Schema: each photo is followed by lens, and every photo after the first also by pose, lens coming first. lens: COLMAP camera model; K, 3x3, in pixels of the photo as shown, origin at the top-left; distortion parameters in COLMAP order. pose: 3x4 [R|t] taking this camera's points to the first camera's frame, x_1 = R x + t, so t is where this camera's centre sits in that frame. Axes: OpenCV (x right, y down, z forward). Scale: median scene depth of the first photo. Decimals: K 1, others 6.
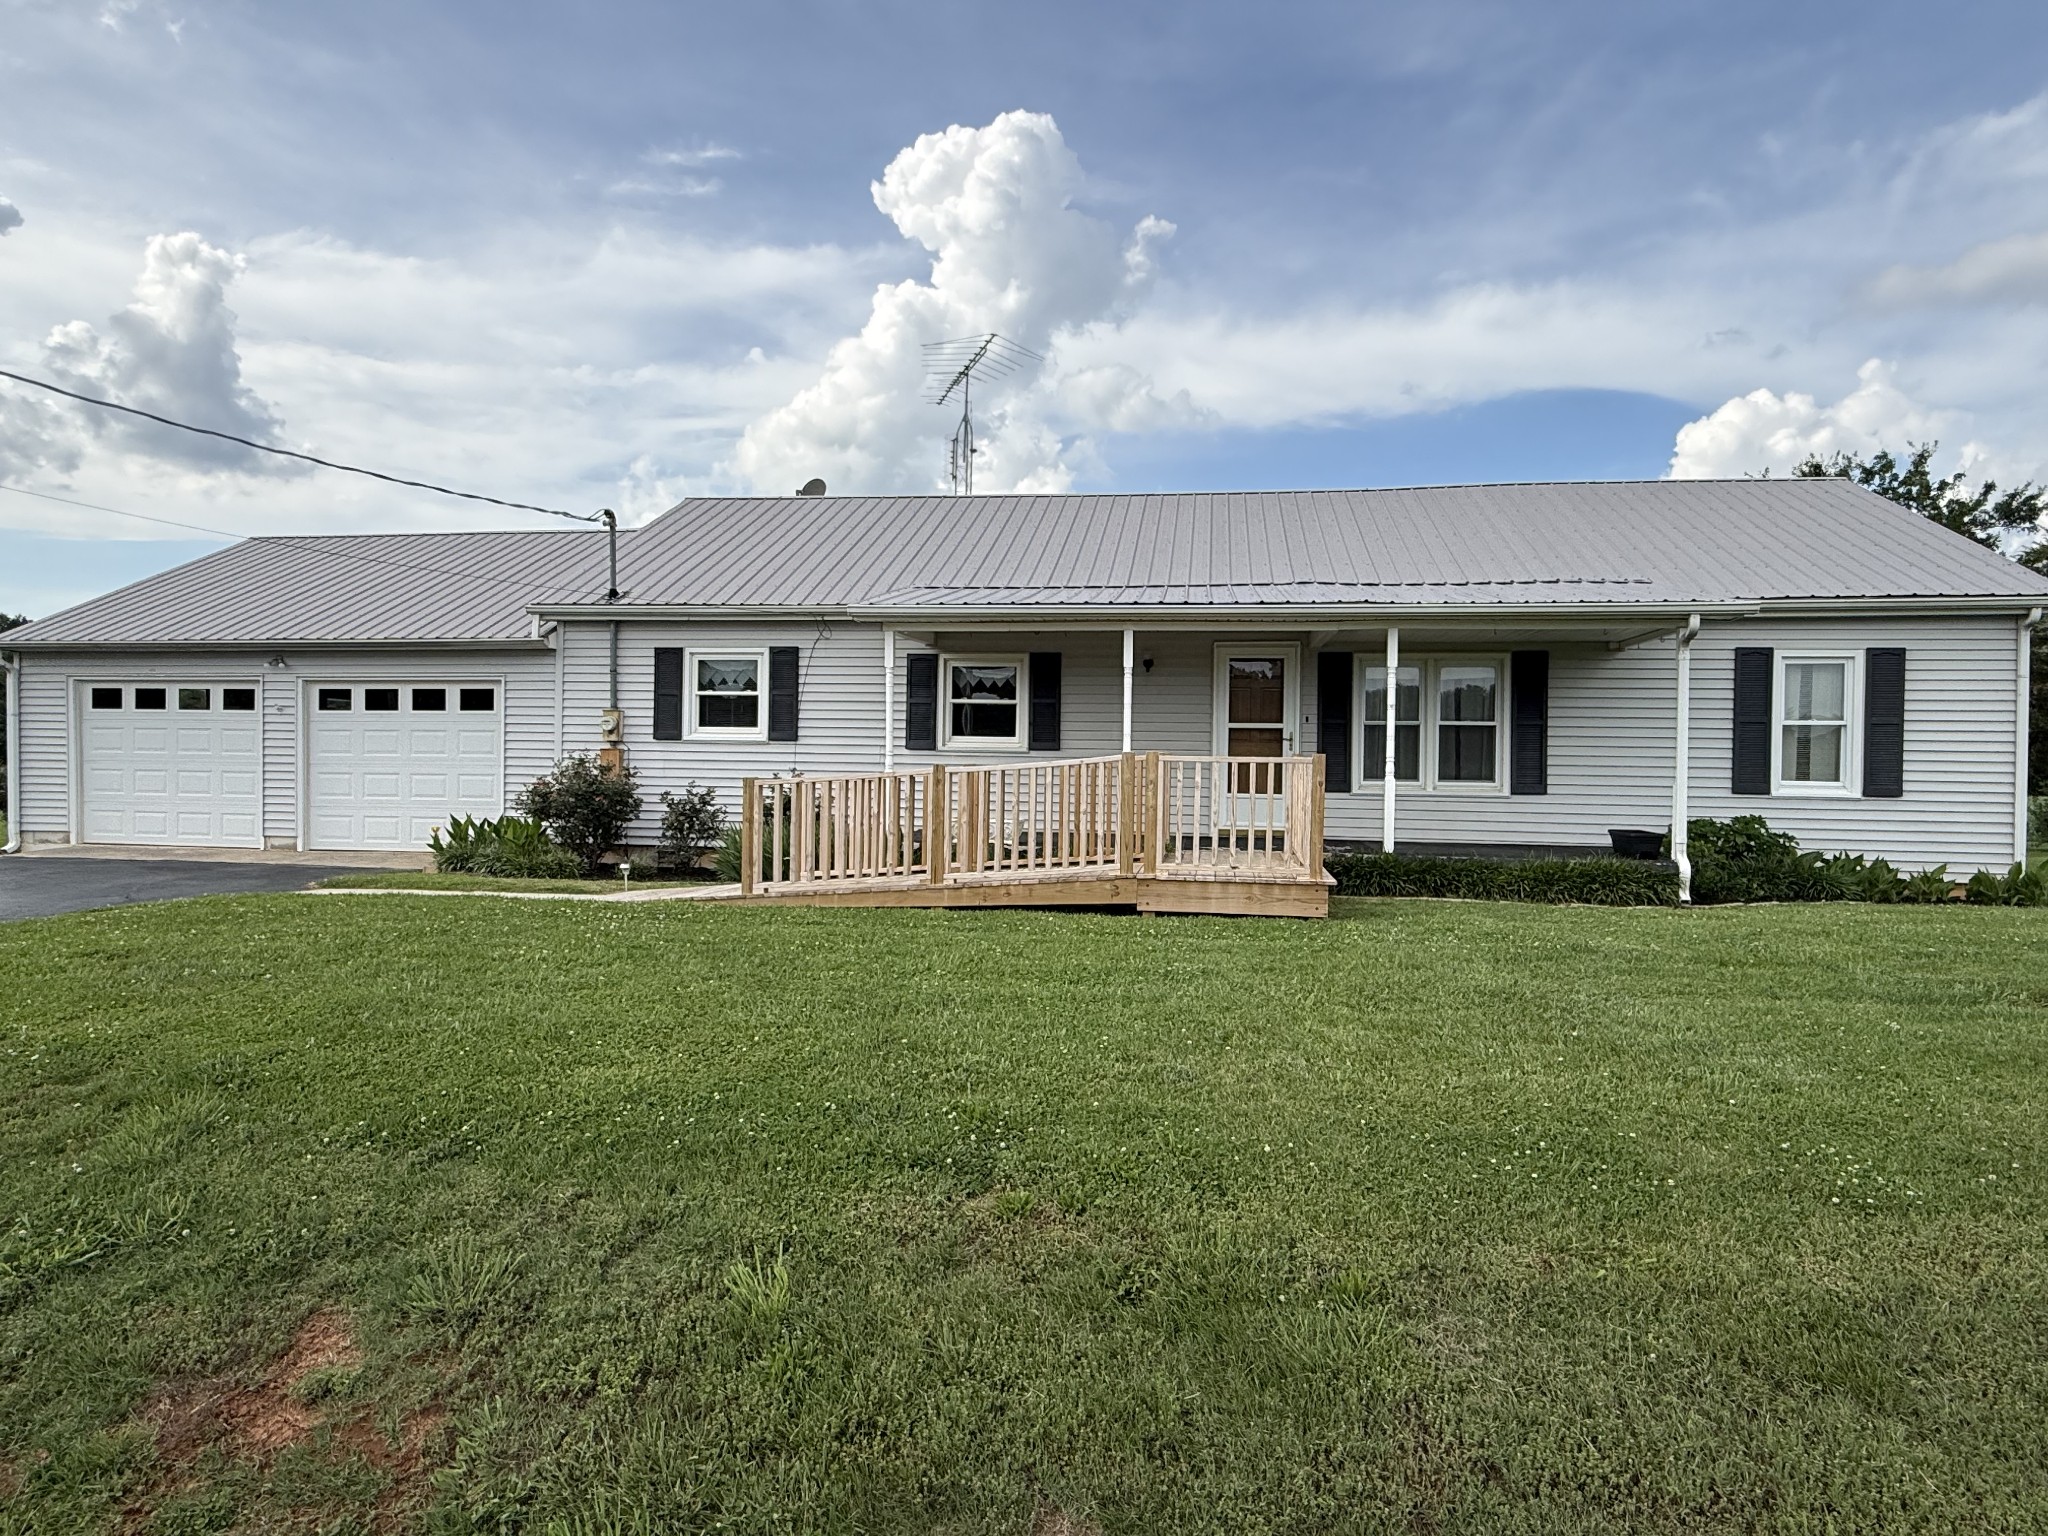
lens RADIAL K [[1426.9, 0, 1023.5], [0, 1426.9, 837.2], [0, 0, 1]] dist [-0.000939, -0.006687]
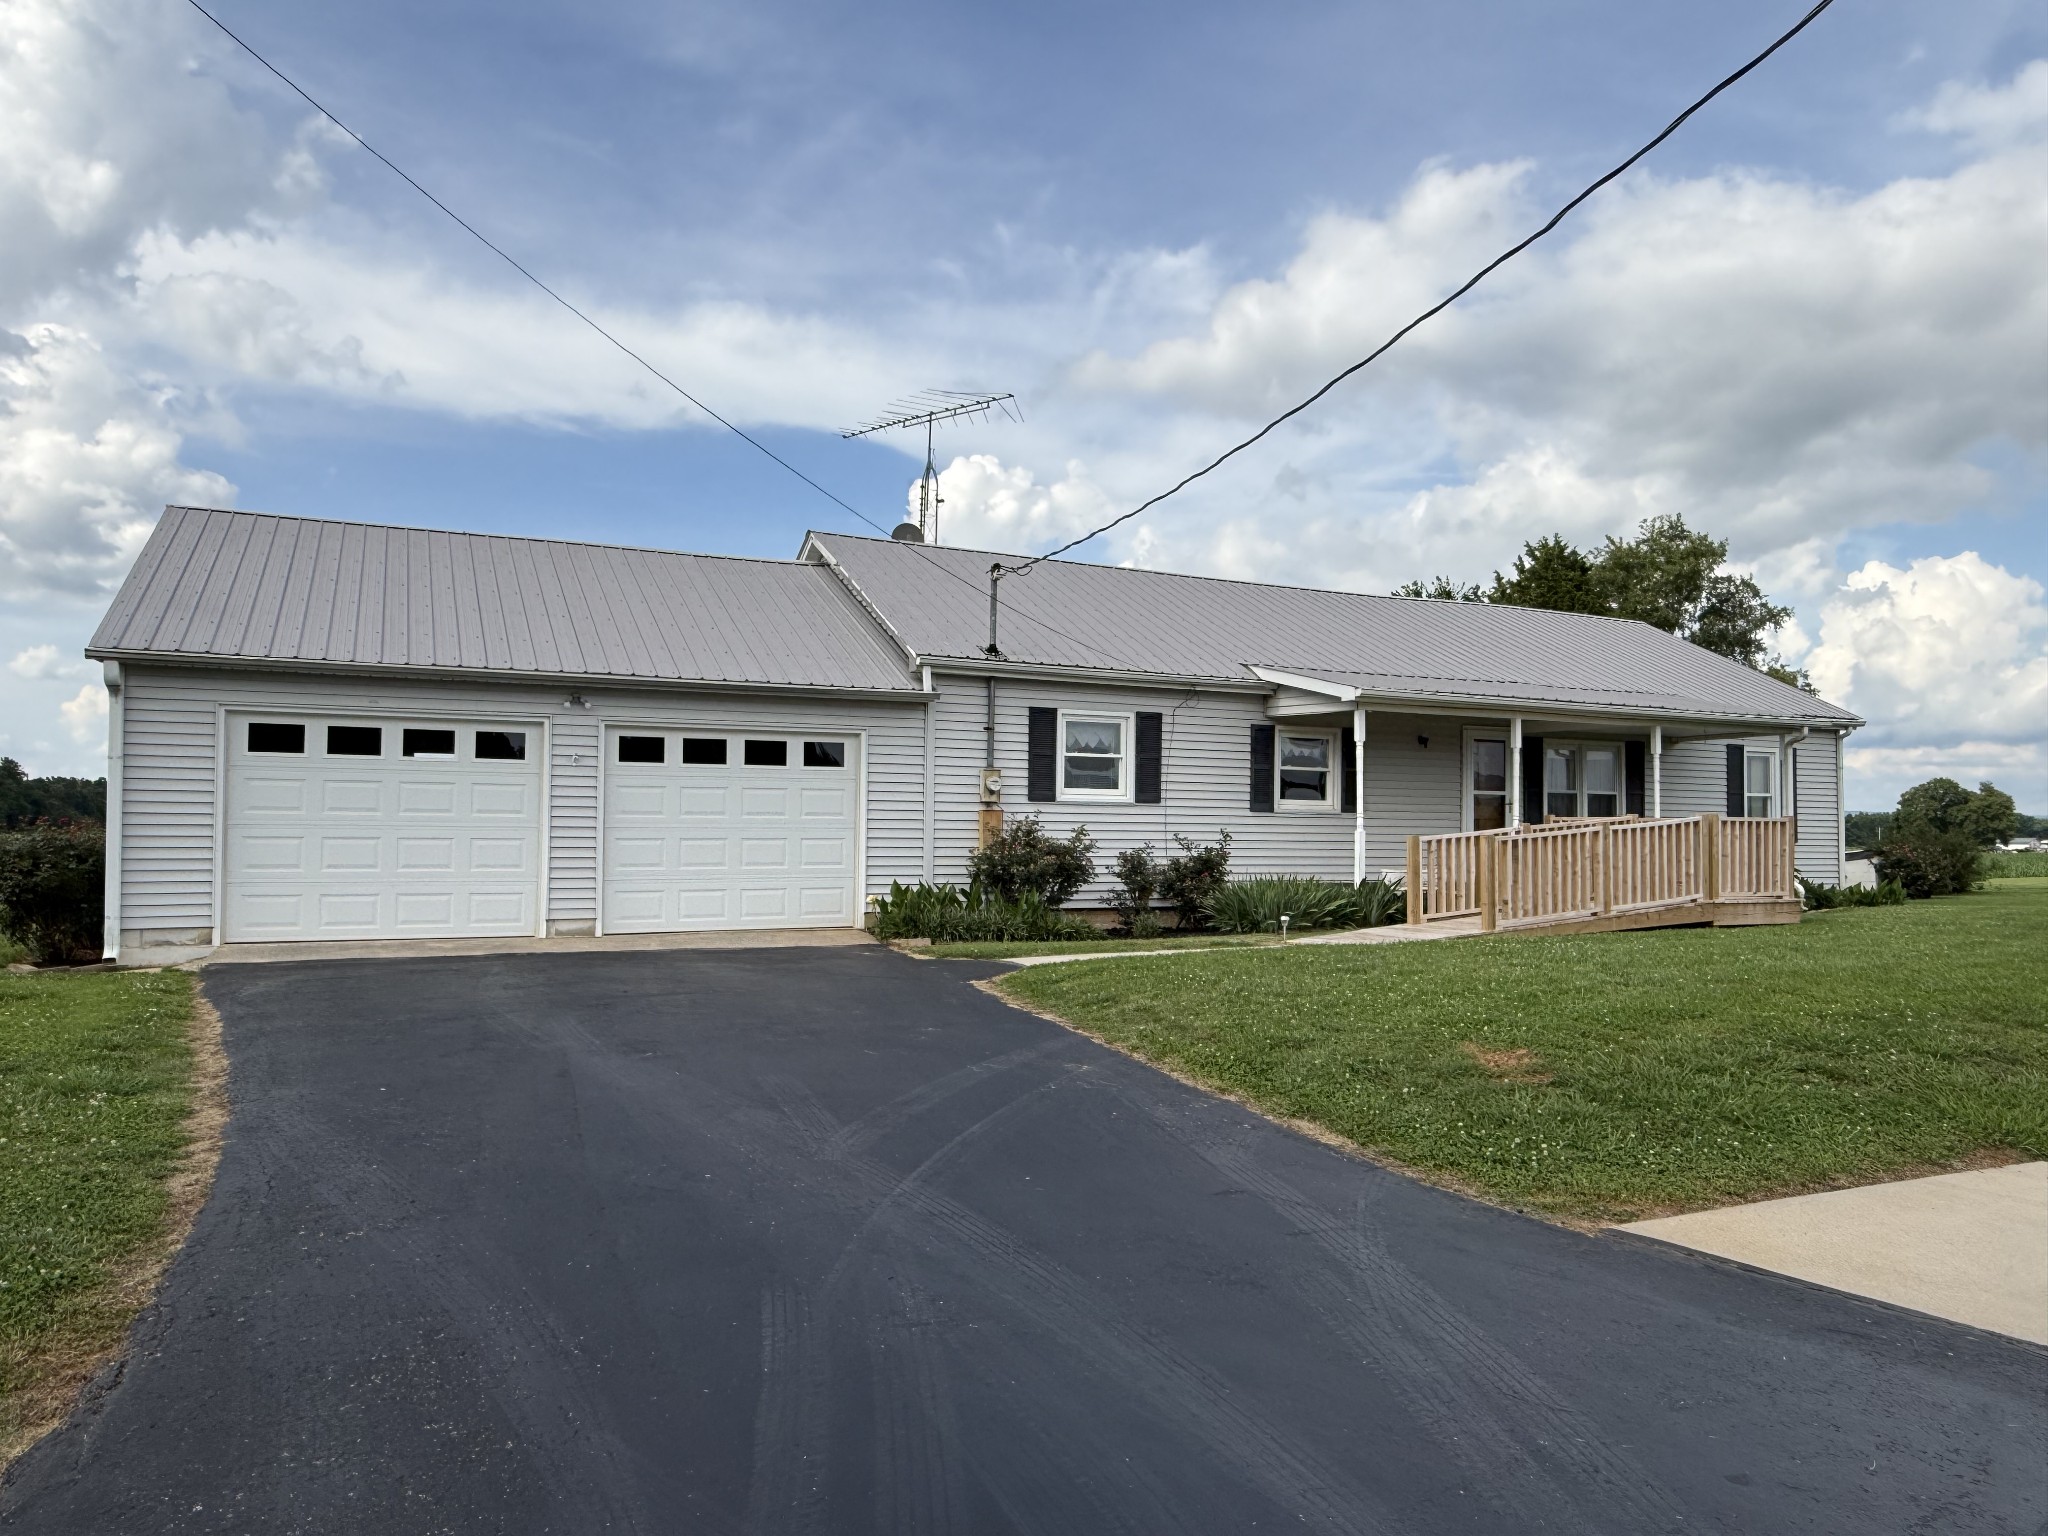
lens RADIAL K [[1841.0, 0, 1026.1], [0, 1841.0, 772.8], [0, 0, 1]] dist [0.003884, 0.012257]
pose [[0.729159, 0.013789, 0.684205, -1.054718], [0.039098, 0.997325, -0.061767, -0.008775], [-0.683226, 0.071789, 0.726669, 0.077458]]
